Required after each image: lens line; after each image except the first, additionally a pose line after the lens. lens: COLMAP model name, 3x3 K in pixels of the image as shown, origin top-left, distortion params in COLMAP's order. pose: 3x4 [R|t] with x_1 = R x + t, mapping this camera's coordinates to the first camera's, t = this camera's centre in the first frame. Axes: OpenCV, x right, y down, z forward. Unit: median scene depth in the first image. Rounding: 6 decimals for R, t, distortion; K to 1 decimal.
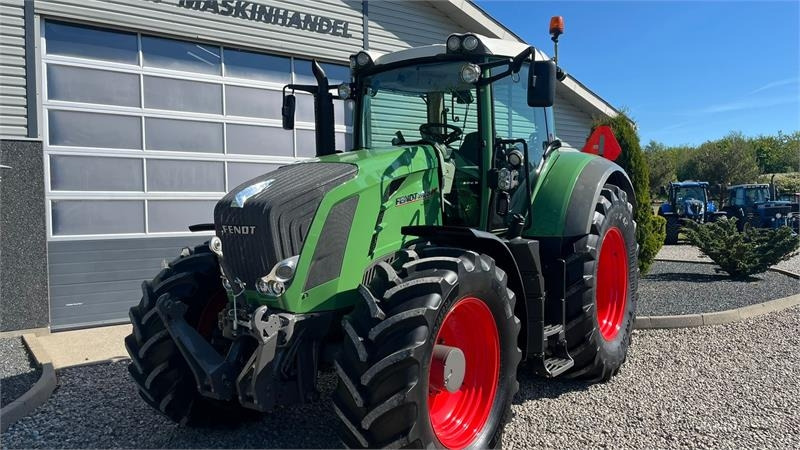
lens RADIAL K [[597.1, 0, 402.0], [0, 597.1, 230.7], [0, 0, 1]] dist [0.058133, -0.068220]
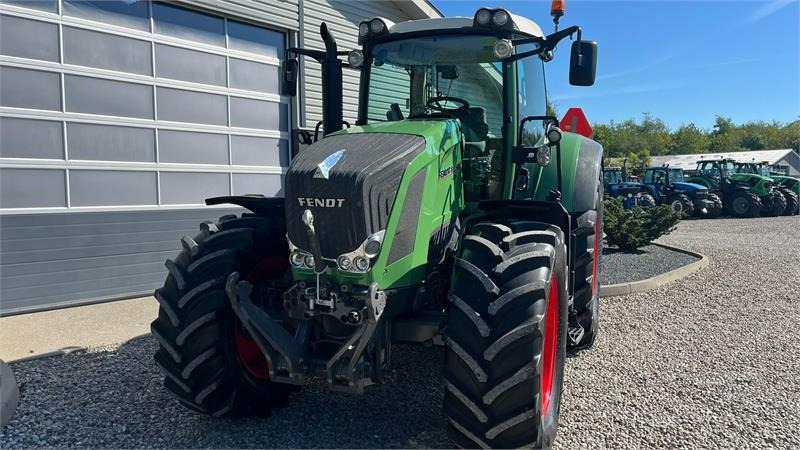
lens RADIAL K [[596.1, 0, 405.7], [0, 596.1, 228.7], [0, 0, 1]] dist [0.053907, -0.058837]
pose [[0.972700, -0.002866, 0.232048, -0.150564], [-0.005268, 0.999393, 0.034426, 0.002712], [-0.232005, -0.034708, 0.972095, 0.028528]]
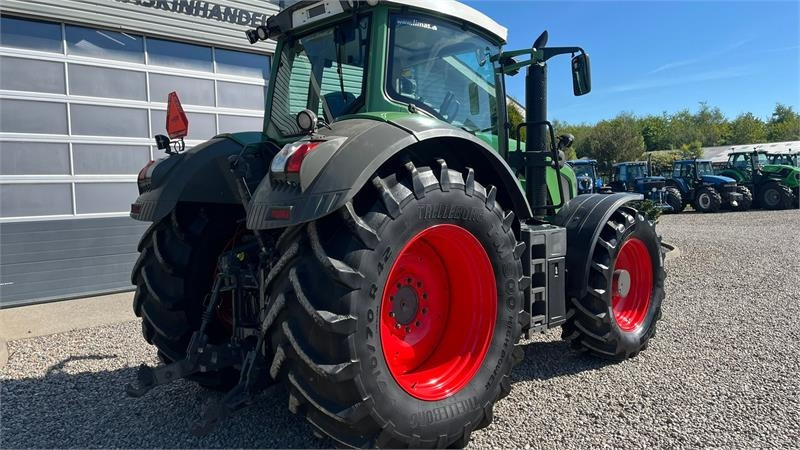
lens RADIAL K [[591.1, 0, 405.7], [0, 591.1, 223.7], [0, 0, 1]] dist [0.027628, -0.003404]
pose [[0.989010, -0.018926, 0.146632, -0.006871], [0.014812, 0.999467, 0.029104, -0.001621], [-0.147104, -0.026612, 0.988763, -0.115725]]
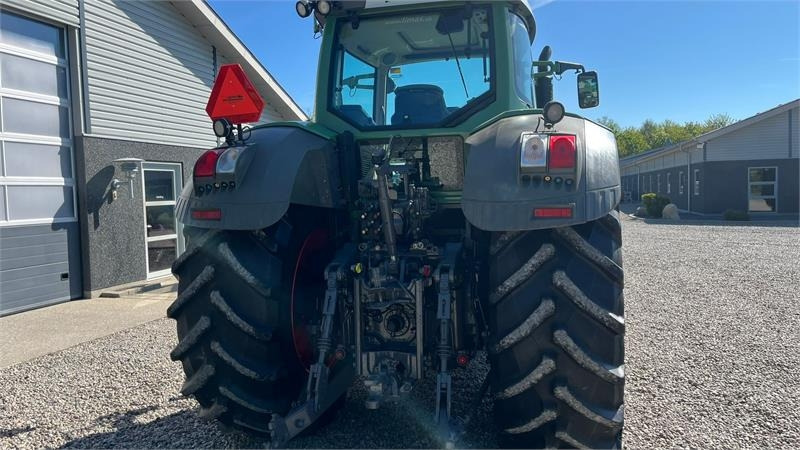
lens RADIAL K [[589.9, 0, 400.0], [0, 589.9, 225.0], [0, 0, 1]] dist [0.054791, -0.060542]
pose [[0.783618, -0.036740, 0.620156, -0.306666], [0.028767, 0.999325, 0.022854, -0.001062], [-0.620577, -0.000069, 0.784145, 0.048653]]
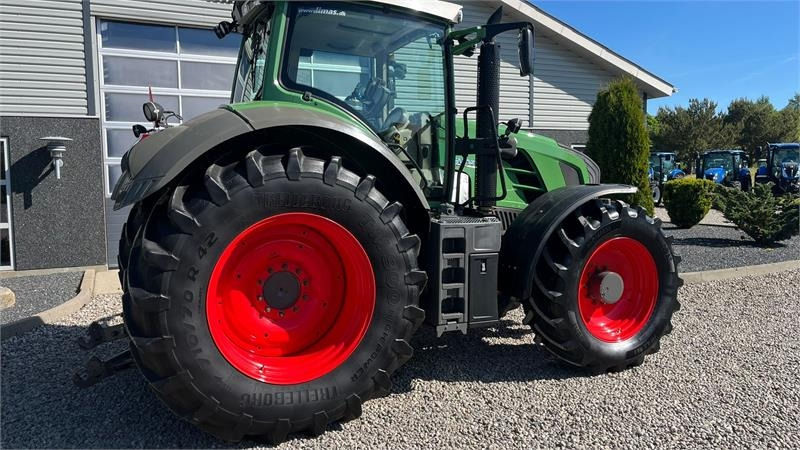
lens RADIAL K [[589.9, 0, 400.0], [0, 589.9, 225.0], [0, 0, 1]] dist [0.054791, -0.060542]
pose [[0.982056, 0.022296, -0.187265, 0.235259], [-0.011332, 0.998169, 0.059415, -0.005893], [0.188247, -0.056227, 0.980511, -0.105254]]
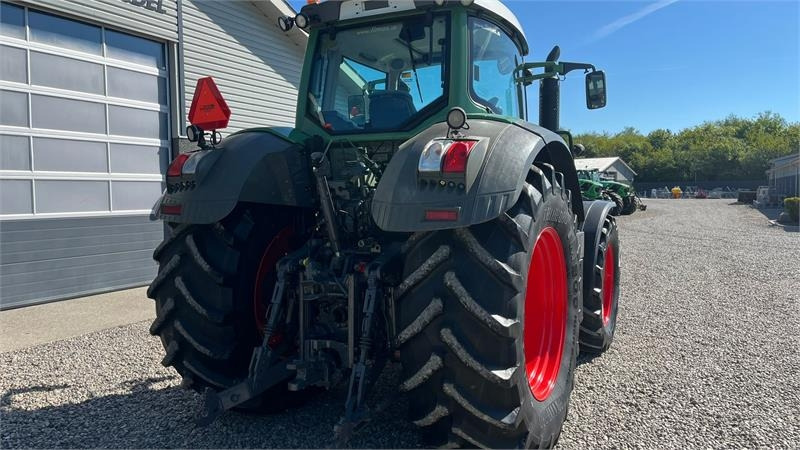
lens RADIAL K [[589.9, 0, 400.0], [0, 589.9, 225.0], [0, 0, 1]] dist [0.054791, -0.060542]
pose [[0.901107, -0.014675, 0.433348, -0.203103], [0.005528, 0.999735, 0.022359, -0.000180], [-0.433562, -0.017752, 0.900949, -0.045481]]
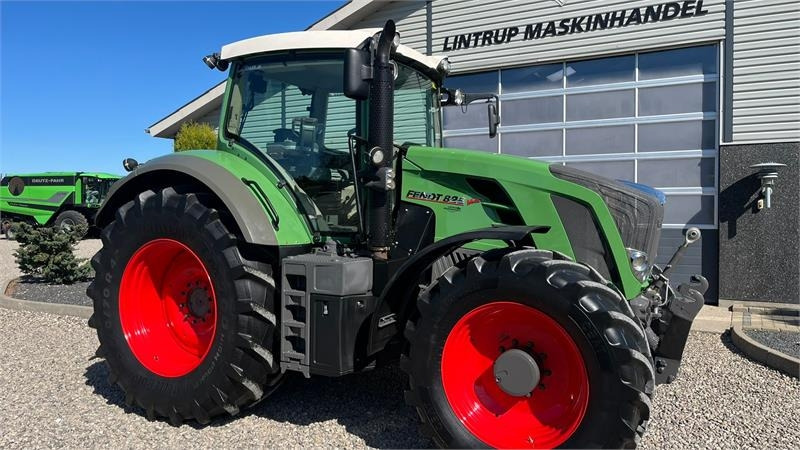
lens RADIAL K [[604.0, 0, 419.5], [0, 604.0, 228.1], [0, 0, 1]] dist [0.064969, -0.082335]
pose [[0.452010, 0.045860, -0.890833, 0.673156], [-0.031451, 0.998876, 0.035464, -0.025094], [0.891458, 0.011987, 0.452944, 0.252979]]
